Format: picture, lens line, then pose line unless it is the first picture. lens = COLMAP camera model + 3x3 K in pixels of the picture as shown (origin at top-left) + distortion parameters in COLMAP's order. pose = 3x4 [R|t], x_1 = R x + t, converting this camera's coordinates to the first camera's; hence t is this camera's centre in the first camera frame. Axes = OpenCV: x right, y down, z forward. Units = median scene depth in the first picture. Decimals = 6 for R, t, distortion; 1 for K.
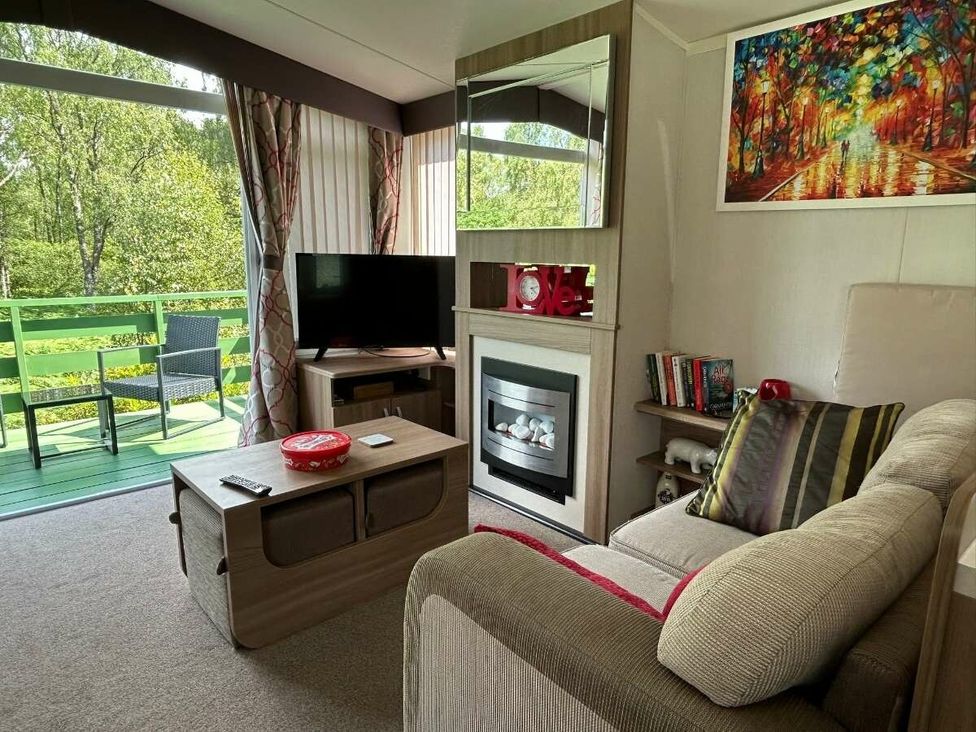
lens RADIAL K [[630.0, 0, 488.0], [0, 630.0, 366.0], [0, 0, 1]] dist [-0.012553, 0.018642]
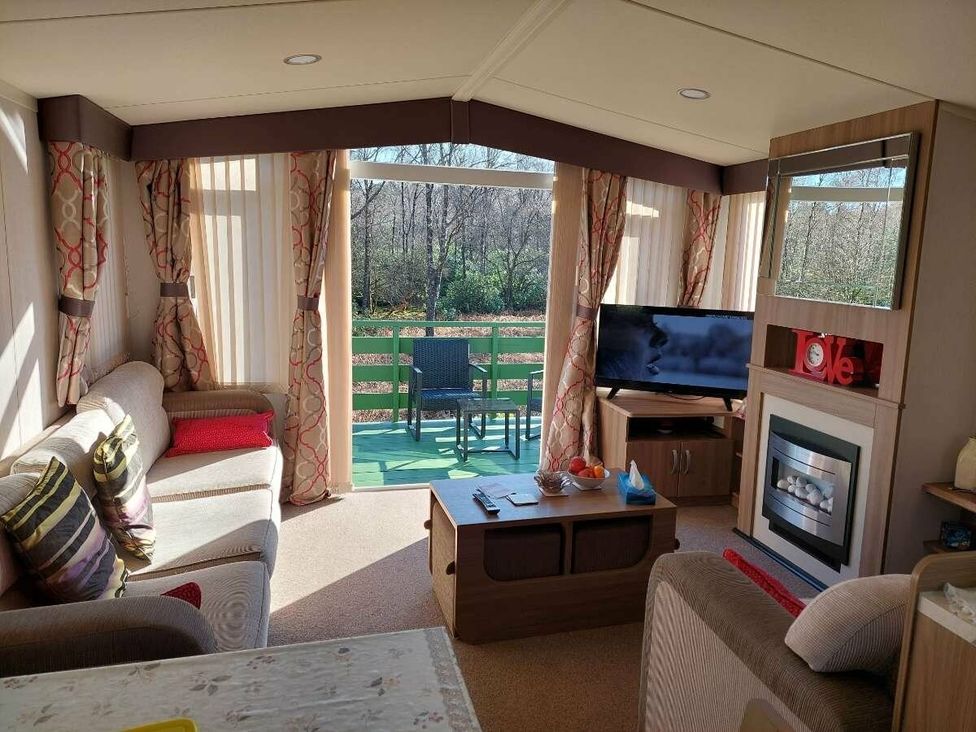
lens RADIAL K [[700.9, 0, 488.0], [0, 700.9, 366.0], [0, 0, 1]] dist [0.000553, 0.000914]
pose [[0.887255, 0.096263, -0.451122, 0.110970], [-0.114596, 0.993321, -0.013425, -0.030546], [0.446817, 0.063608, 0.892361, -0.299032]]
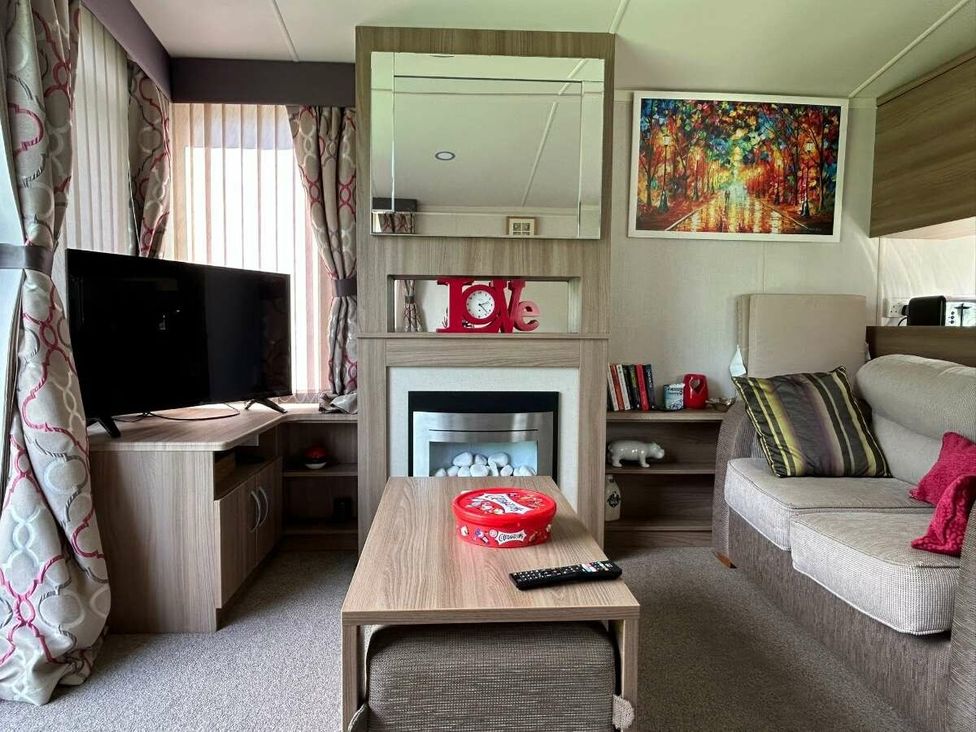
lens RADIAL K [[630.0, 0, 488.0], [0, 630.0, 366.0], [0, 0, 1]] dist [-0.012553, 0.018642]
pose [[0.616538, -0.054081, 0.785466, -0.695633], [0.143920, 0.988570, -0.044903, 0.003557], [-0.774060, 0.140728, 0.617274, 0.503699]]
